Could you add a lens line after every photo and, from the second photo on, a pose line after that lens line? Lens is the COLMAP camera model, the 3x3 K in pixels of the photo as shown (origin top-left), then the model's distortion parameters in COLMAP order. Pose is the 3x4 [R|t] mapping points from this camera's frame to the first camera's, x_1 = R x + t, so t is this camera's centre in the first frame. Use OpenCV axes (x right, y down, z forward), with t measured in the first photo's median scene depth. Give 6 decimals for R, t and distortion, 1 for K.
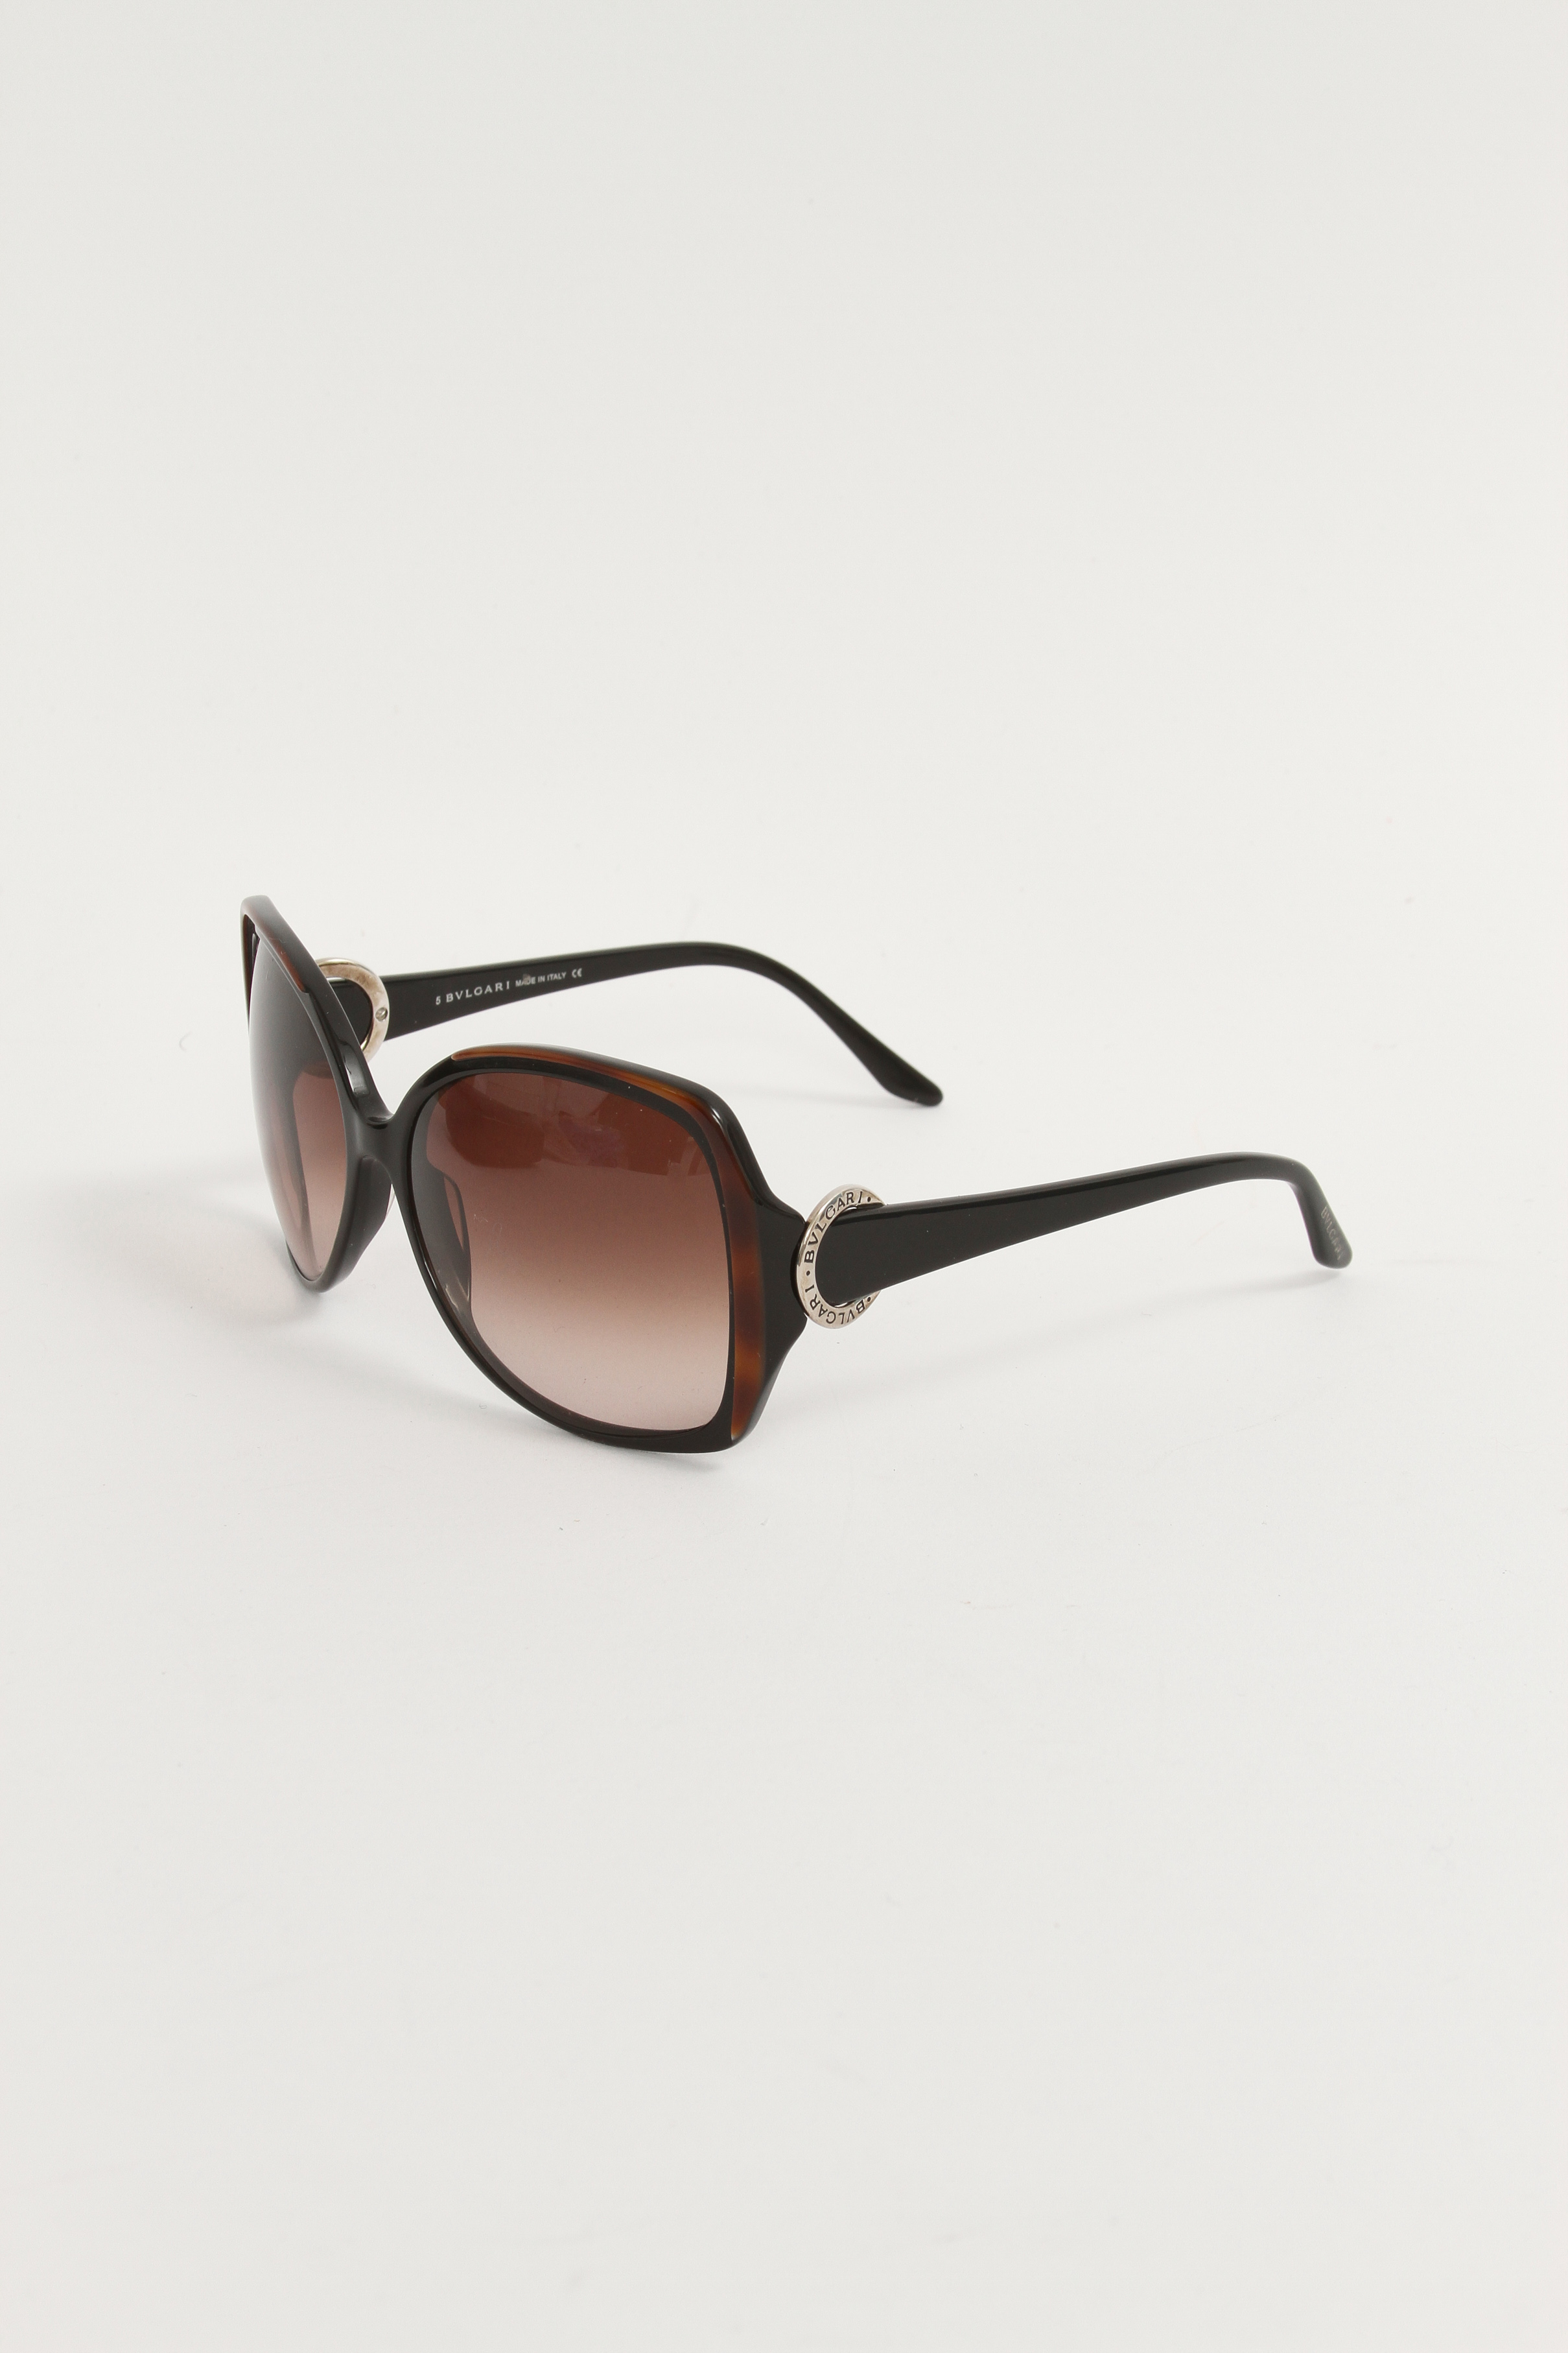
lens RADIAL K [[5007.4, 0, 790.3], [0, 5007.4, 1171.2], [0, 0, 1]] dist [0.086156, 0.000000]
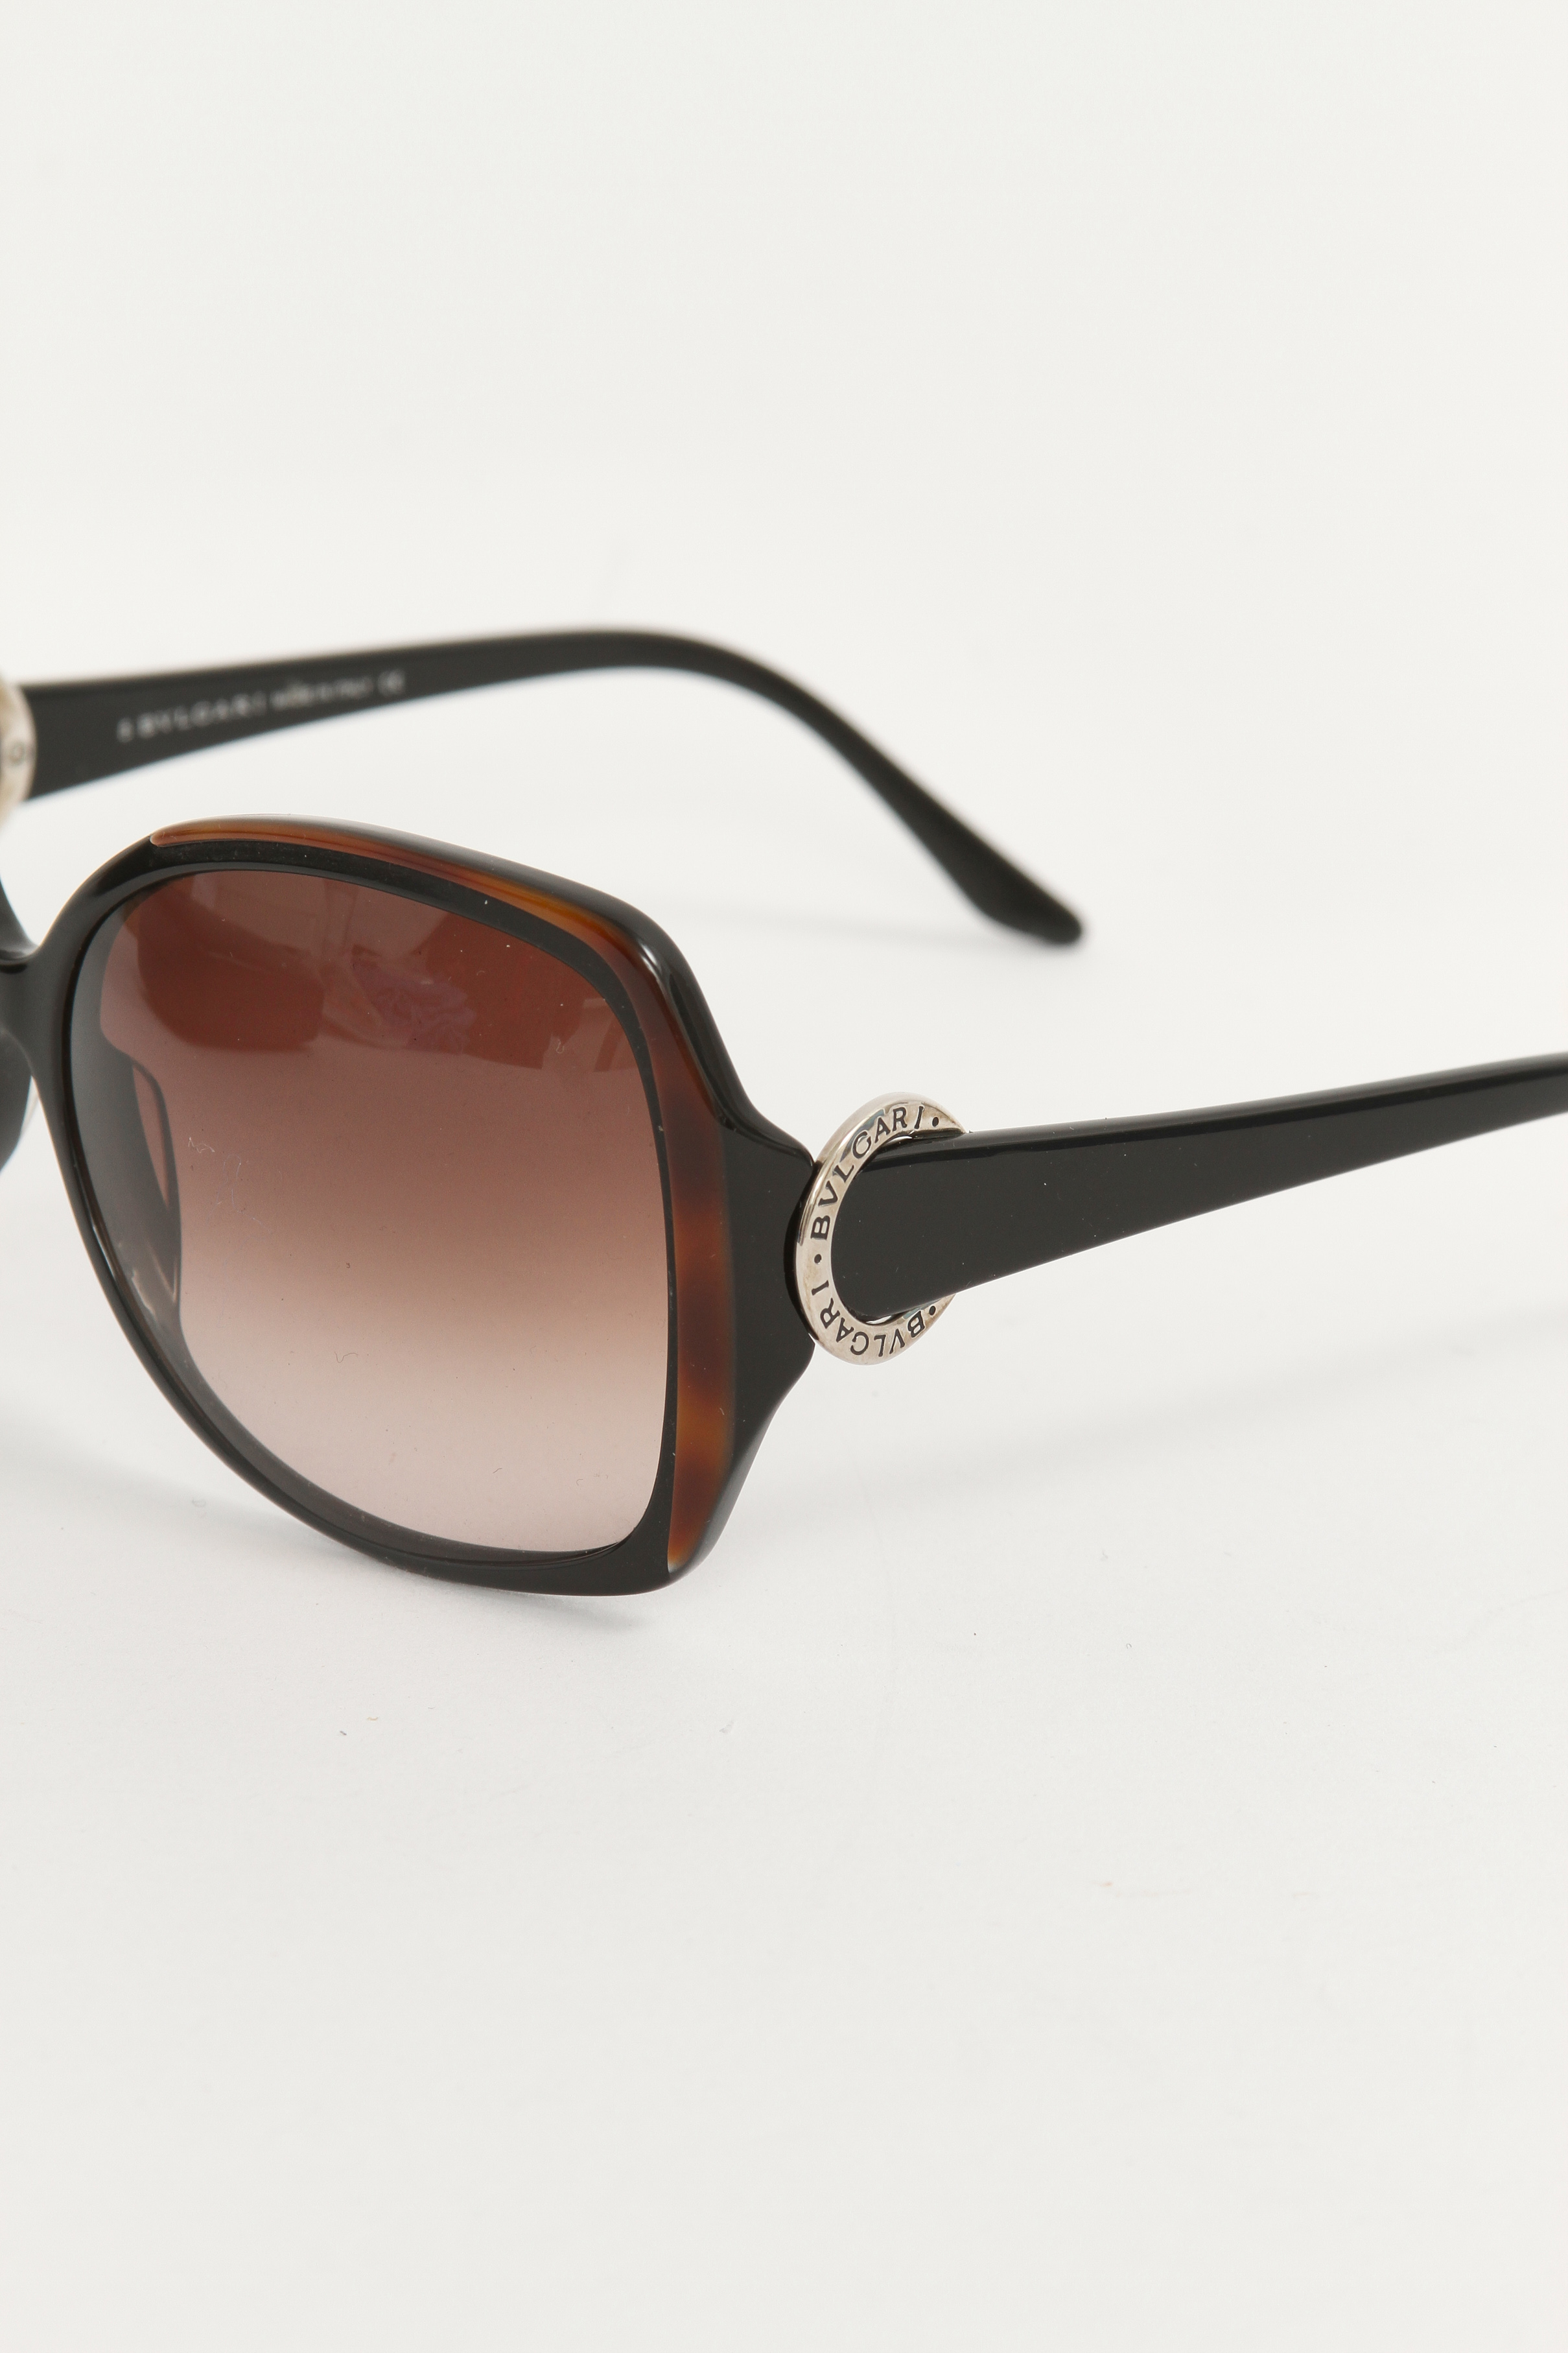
lens RADIAL K [[14735.9, 0, 779.3], [0, 14735.9, 1183.1], [0, 0, 1]] dist [1.519837, 0.000000]
pose [[0.999498, 0.015210, -0.027809, 0.042594], [-0.015092, 0.999876, 0.004442, 0.005471], [0.027873, -0.004020, 0.999603, -0.556411]]
